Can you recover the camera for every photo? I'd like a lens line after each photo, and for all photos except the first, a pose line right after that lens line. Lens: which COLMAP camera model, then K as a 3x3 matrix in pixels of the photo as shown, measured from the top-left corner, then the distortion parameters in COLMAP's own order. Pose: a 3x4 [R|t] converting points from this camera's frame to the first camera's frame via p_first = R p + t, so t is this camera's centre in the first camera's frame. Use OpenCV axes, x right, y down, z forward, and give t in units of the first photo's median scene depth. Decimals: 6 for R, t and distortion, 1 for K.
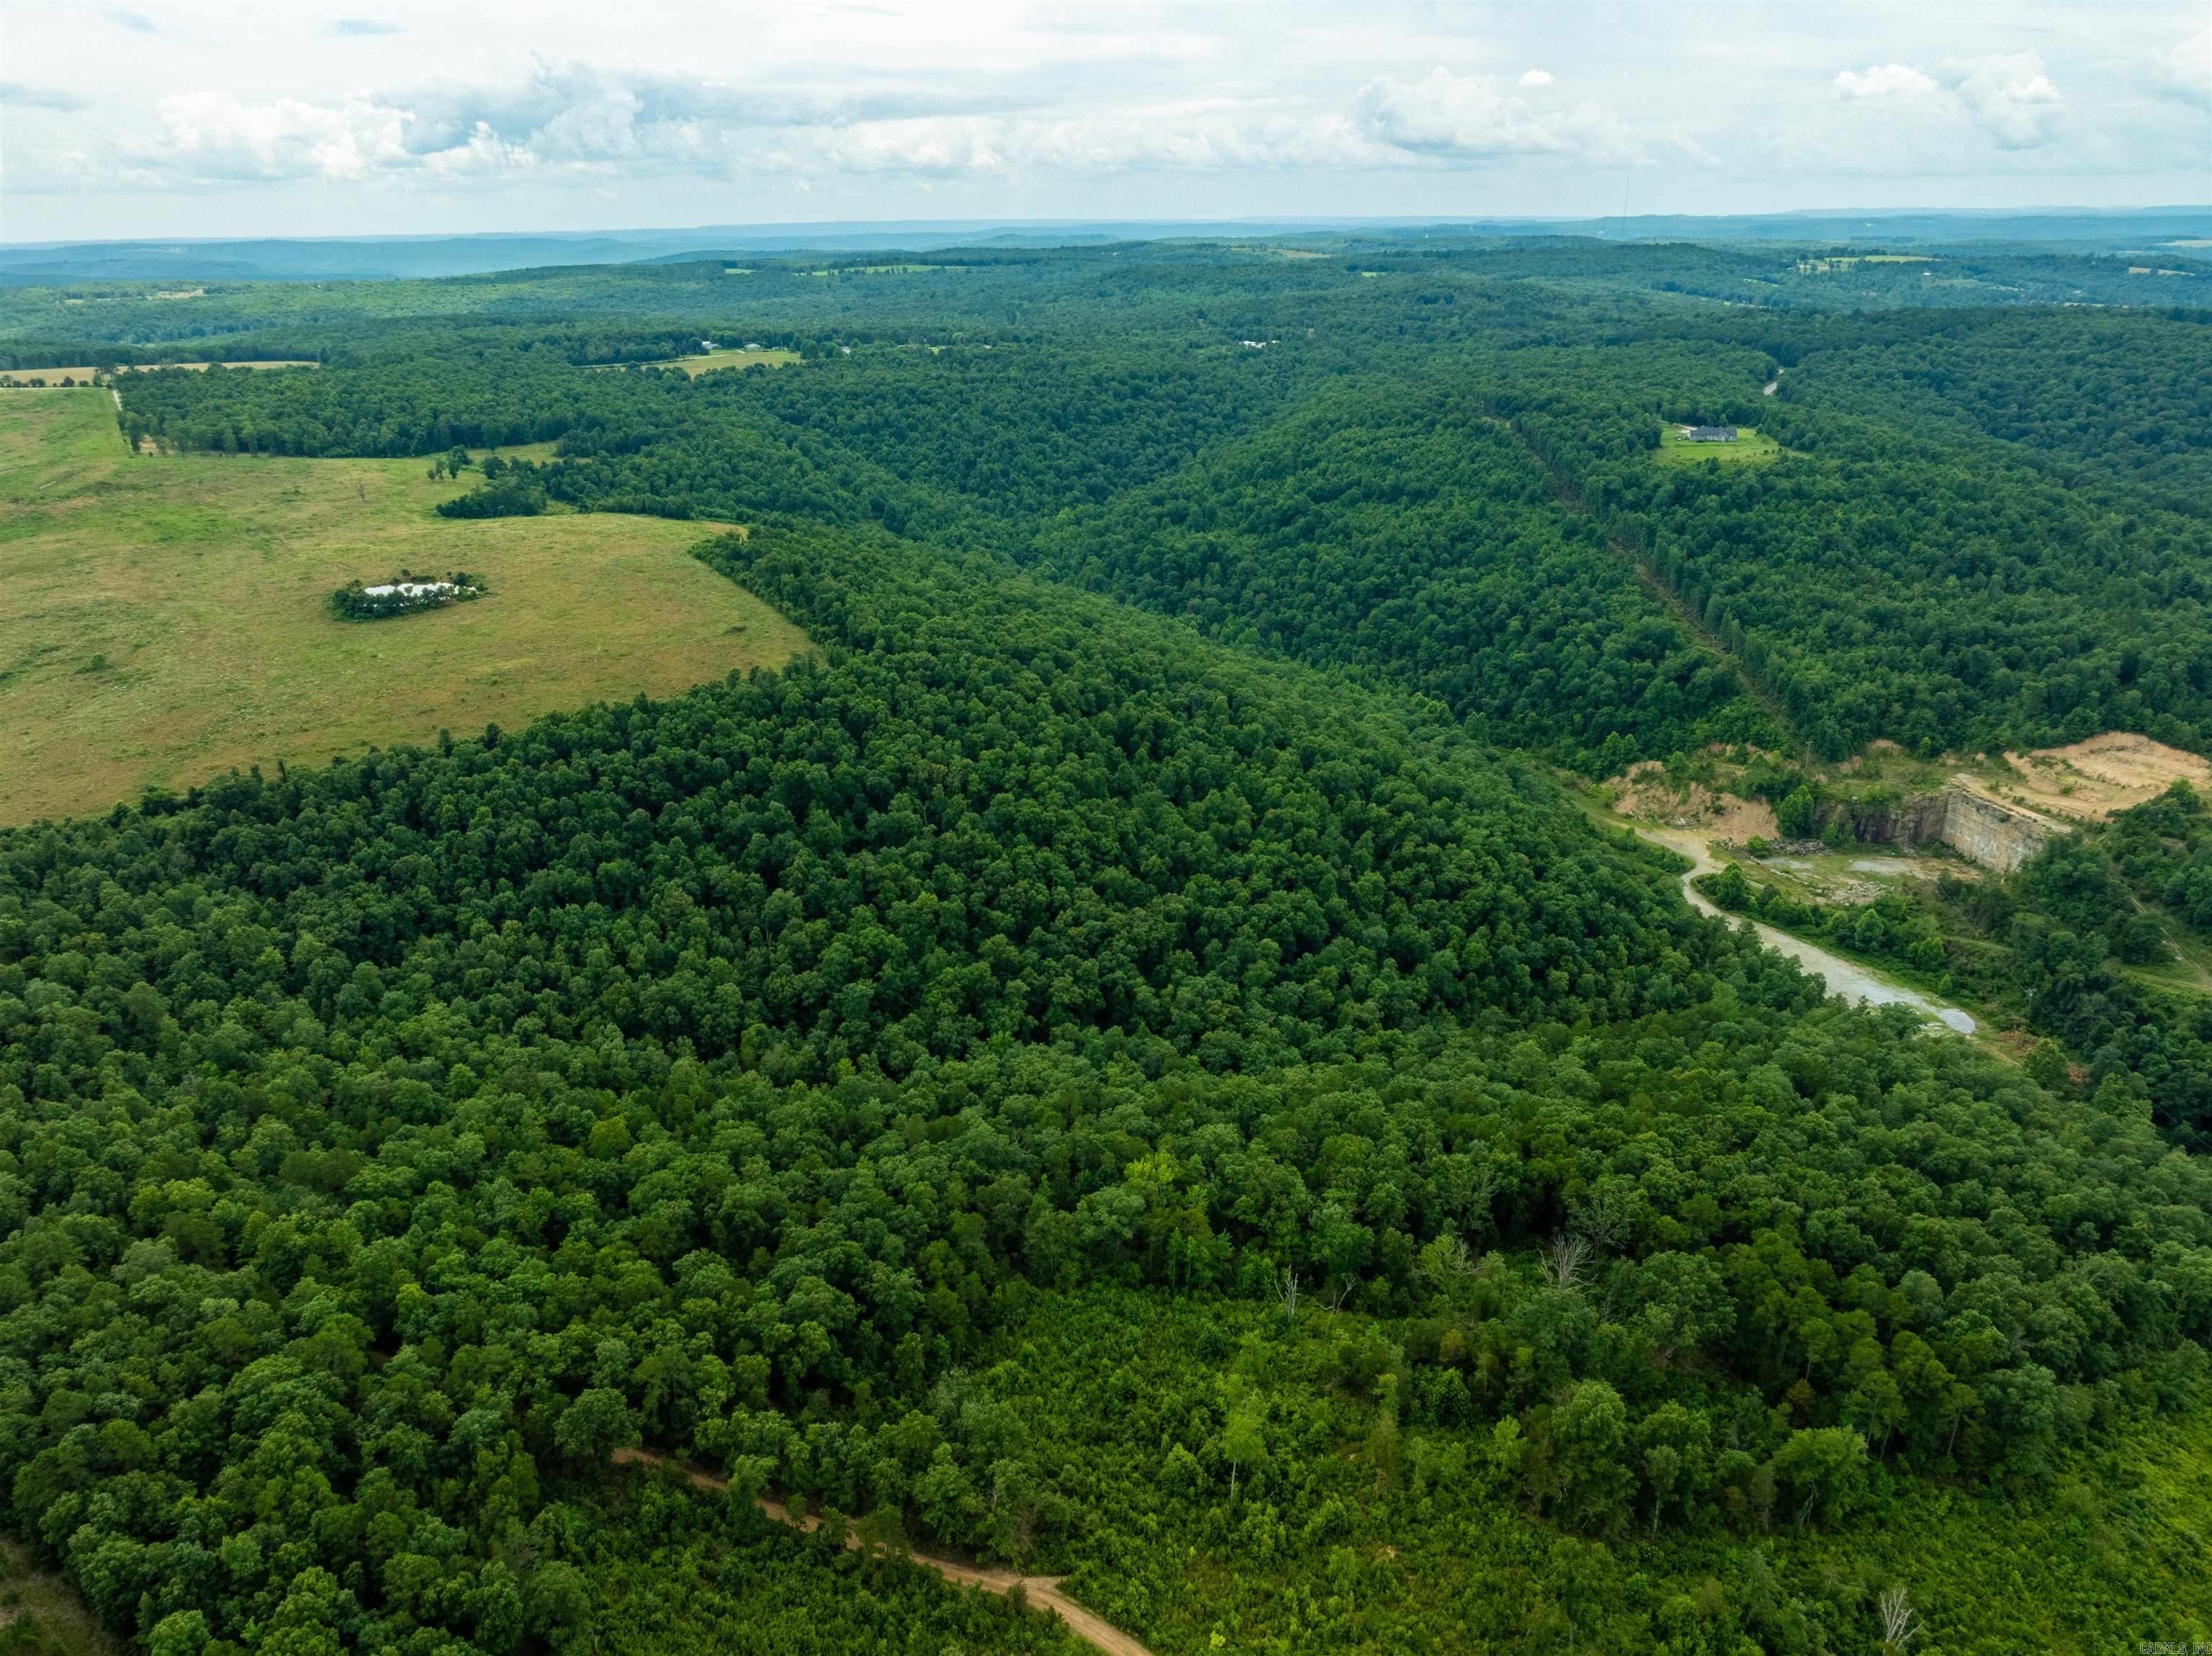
lens RADIAL K [[1558.8, 0, 1106.0], [0, 1558.8, 828.0], [0, 0, 1]] dist [-0.041330, 0.023104]
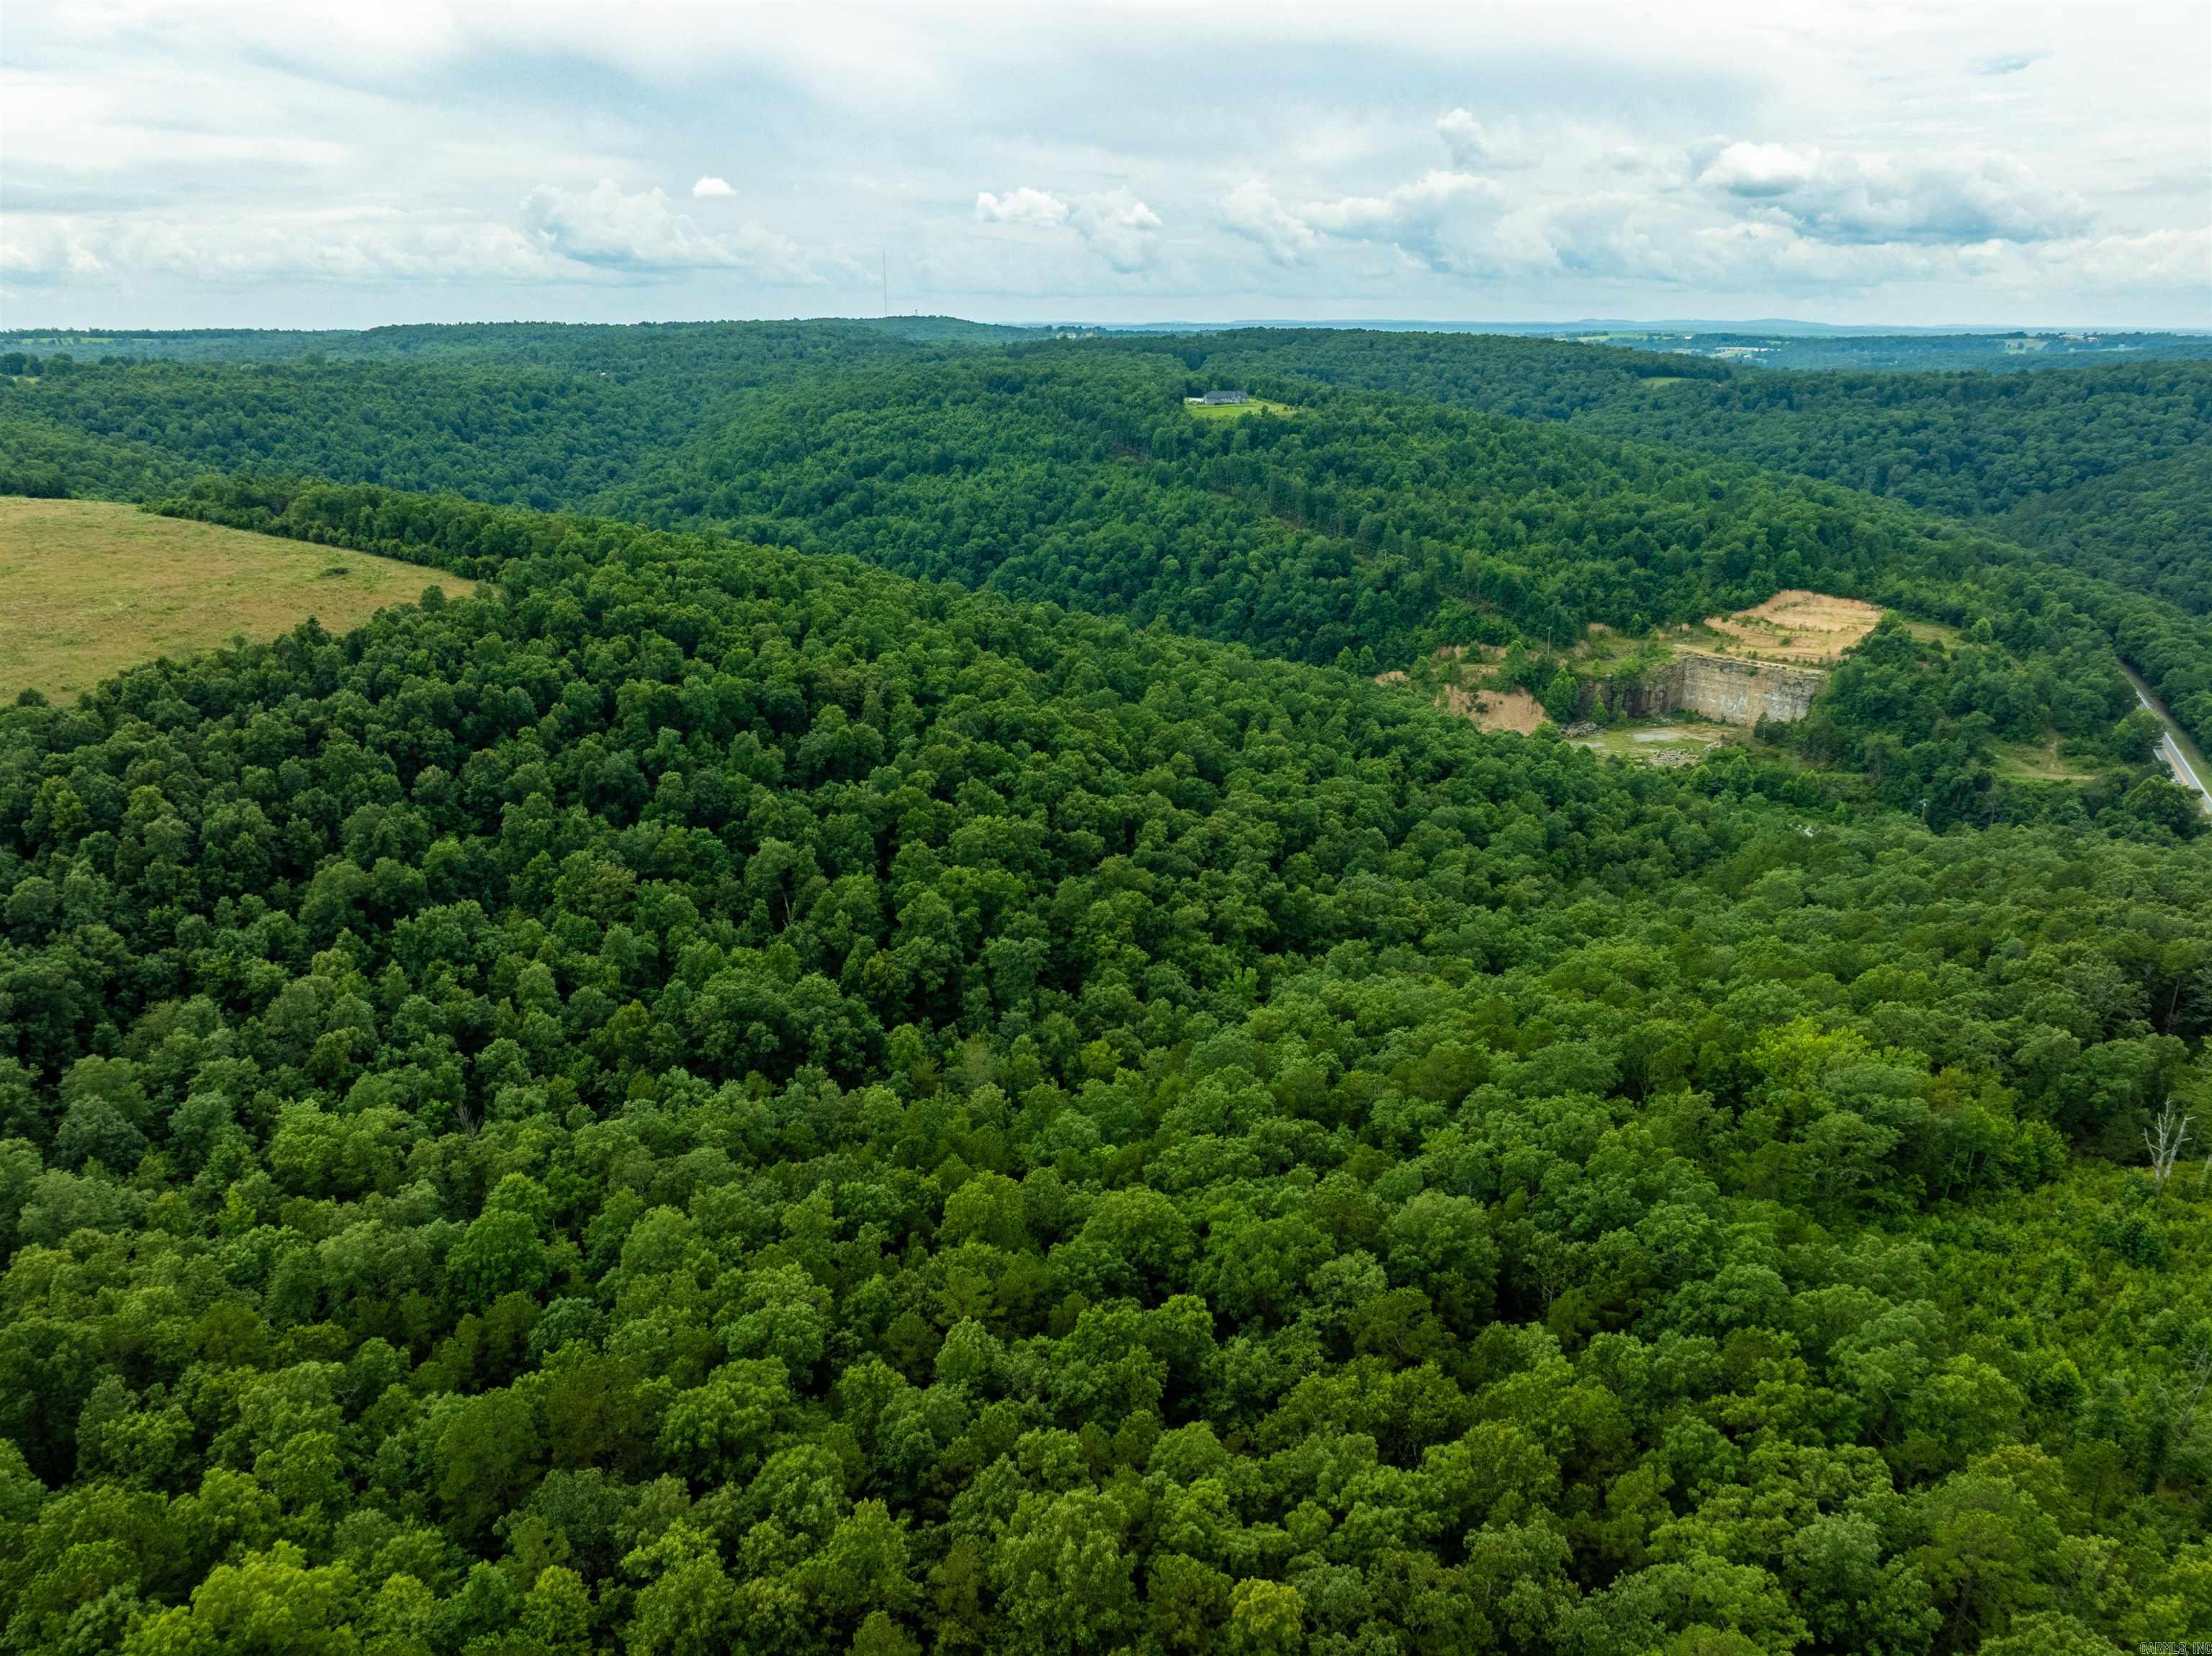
lens RADIAL K [[1558.8, 0, 1106.0], [0, 1558.8, 828.0], [0, 0, 1]] dist [-0.041330, 0.023104]
pose [[0.883184, -0.133751, 0.449551, -0.231742], [0.162990, 0.986264, -0.026775, 0.046221], [-0.439795, 0.096920, 0.892853, 0.246719]]
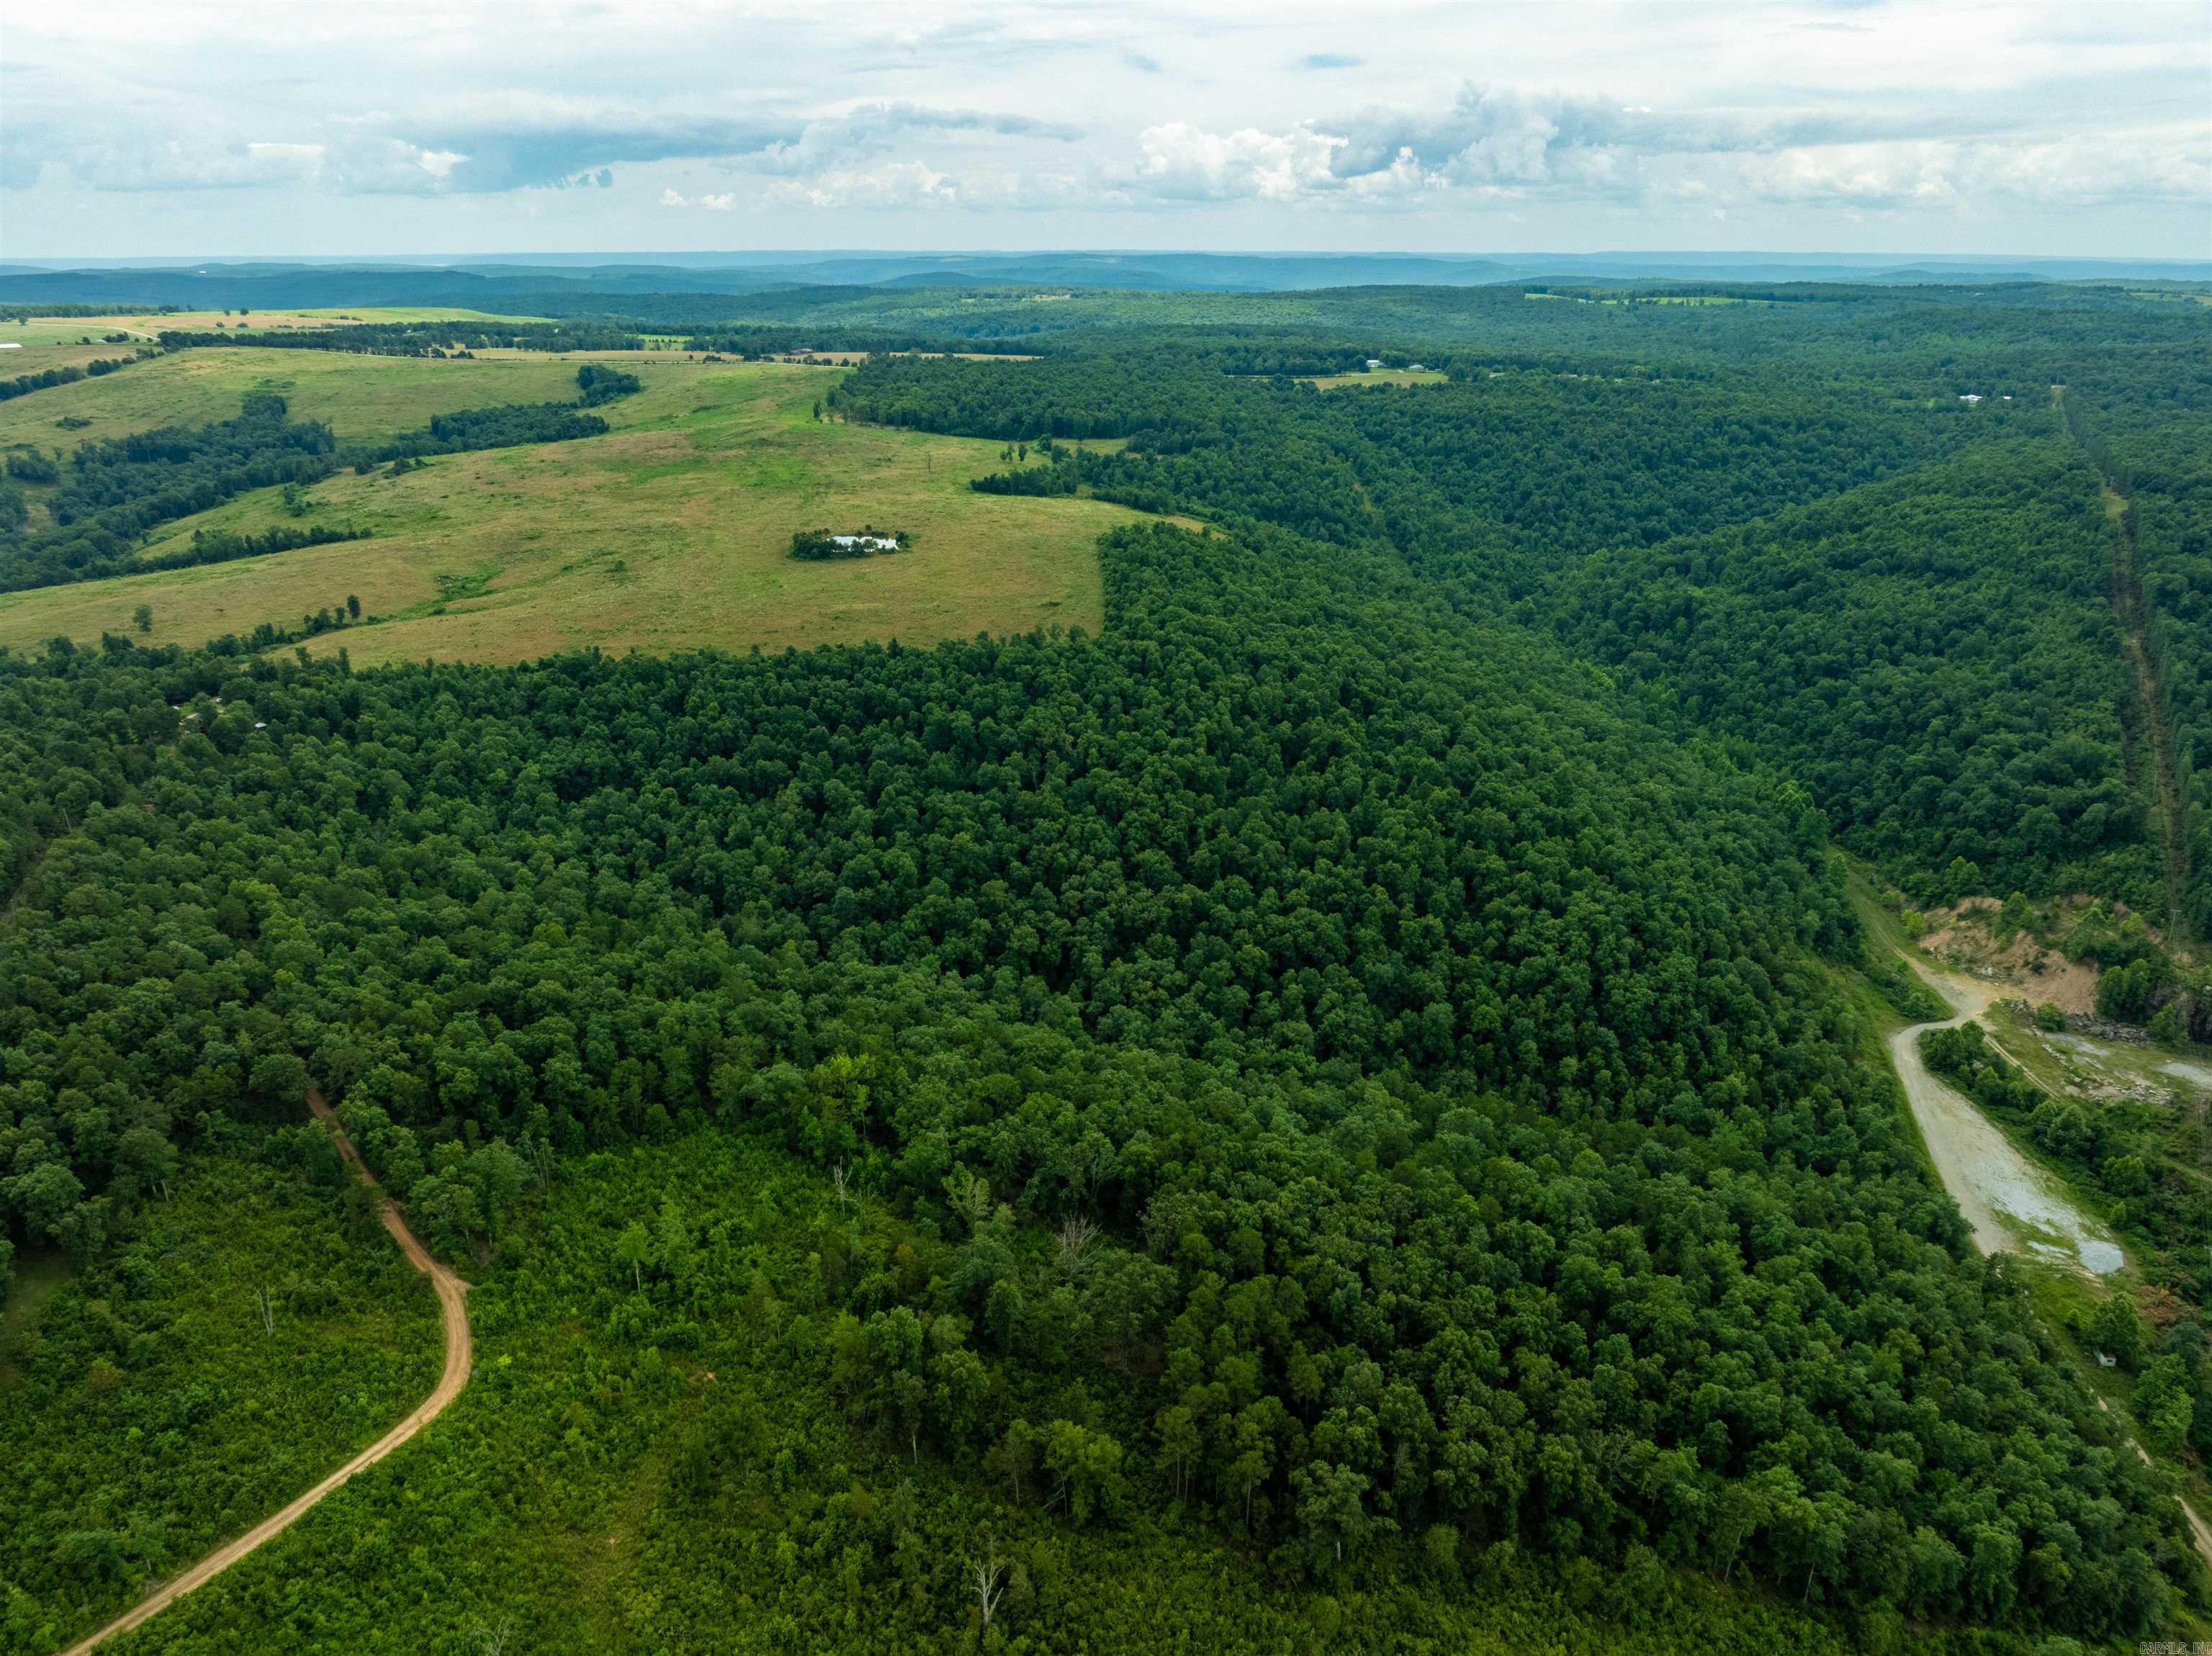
lens RADIAL K [[1558.8, 0, 1106.0], [0, 1558.8, 828.0], [0, 0, 1]] dist [-0.041330, 0.023104]
pose [[0.860430, 0.191359, -0.472273, 0.323066], [-0.197946, 0.979542, 0.036263, -0.015228], [0.469550, 0.062283, 0.880706, 0.026659]]
